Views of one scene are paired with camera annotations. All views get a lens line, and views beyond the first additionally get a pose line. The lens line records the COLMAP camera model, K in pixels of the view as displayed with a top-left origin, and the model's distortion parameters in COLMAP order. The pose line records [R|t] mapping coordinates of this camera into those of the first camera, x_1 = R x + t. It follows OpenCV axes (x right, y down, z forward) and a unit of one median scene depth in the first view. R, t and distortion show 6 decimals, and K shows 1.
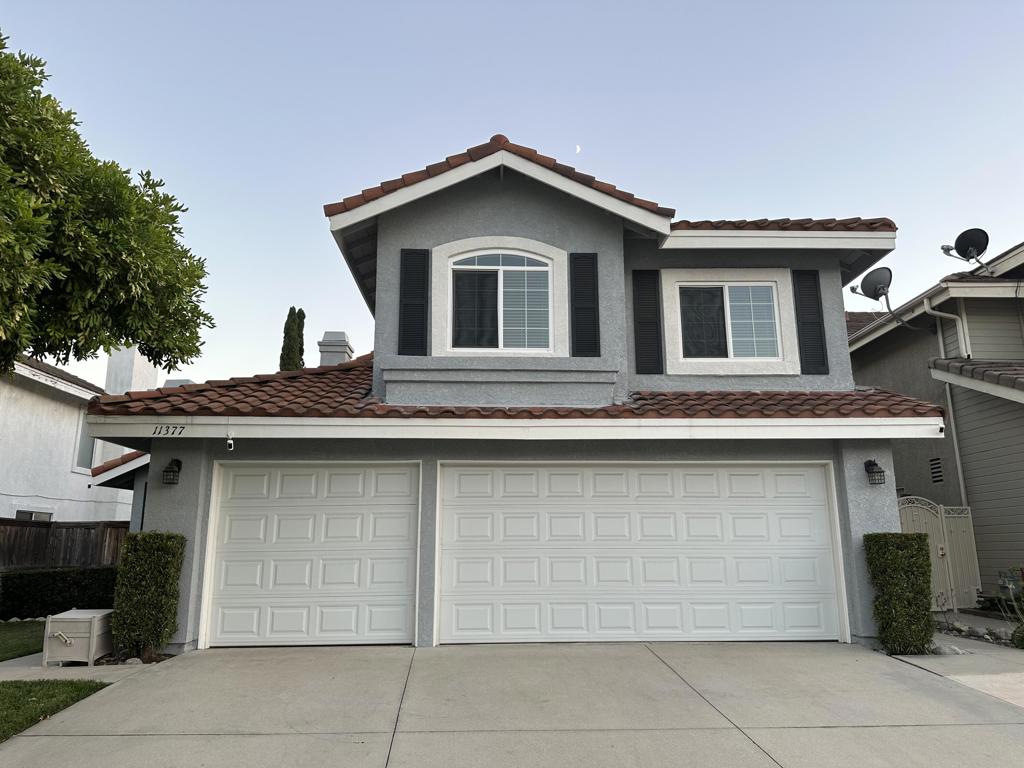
lens RADIAL K [[737.3, 0, 467.8], [0, 737.3, 381.0], [0, 0, 1]] dist [0.074833, -0.081654]
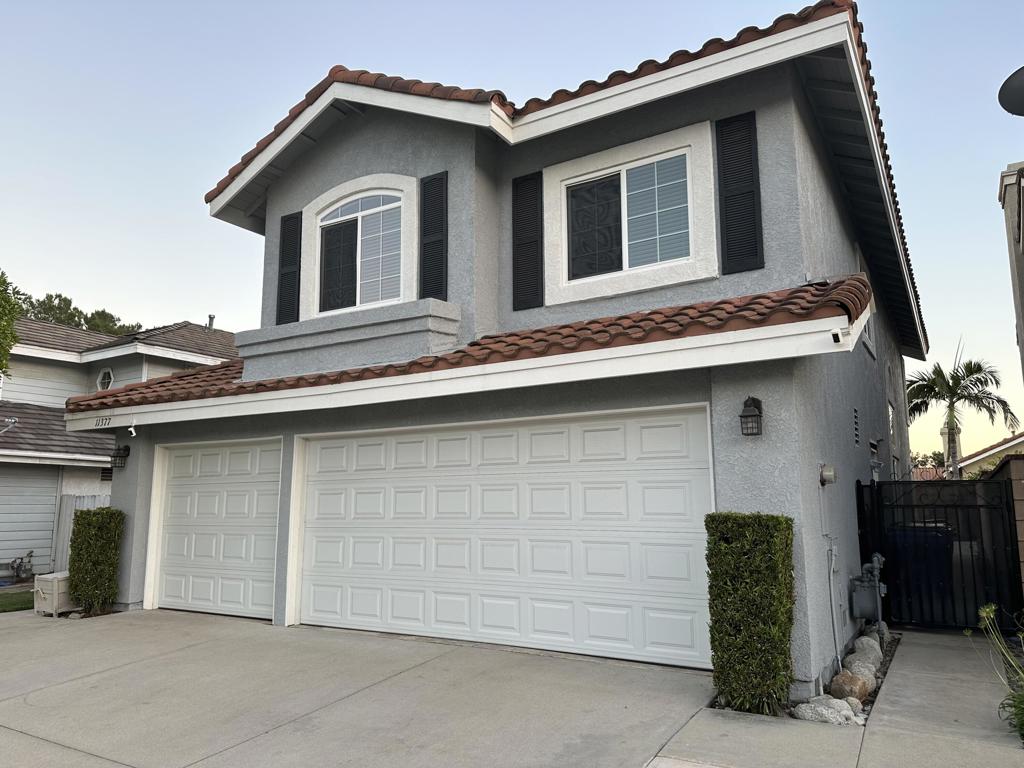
lens RADIAL K [[737.3, 0, 517.1], [0, 737.3, 385.1], [0, 0, 1]] dist [0.074833, -0.081654]
pose [[0.827085, -0.087854, -0.555168, 0.696181], [0.123286, 0.992012, 0.026687, 0.051486], [0.548389, -0.090517, 0.831310, 0.349286]]
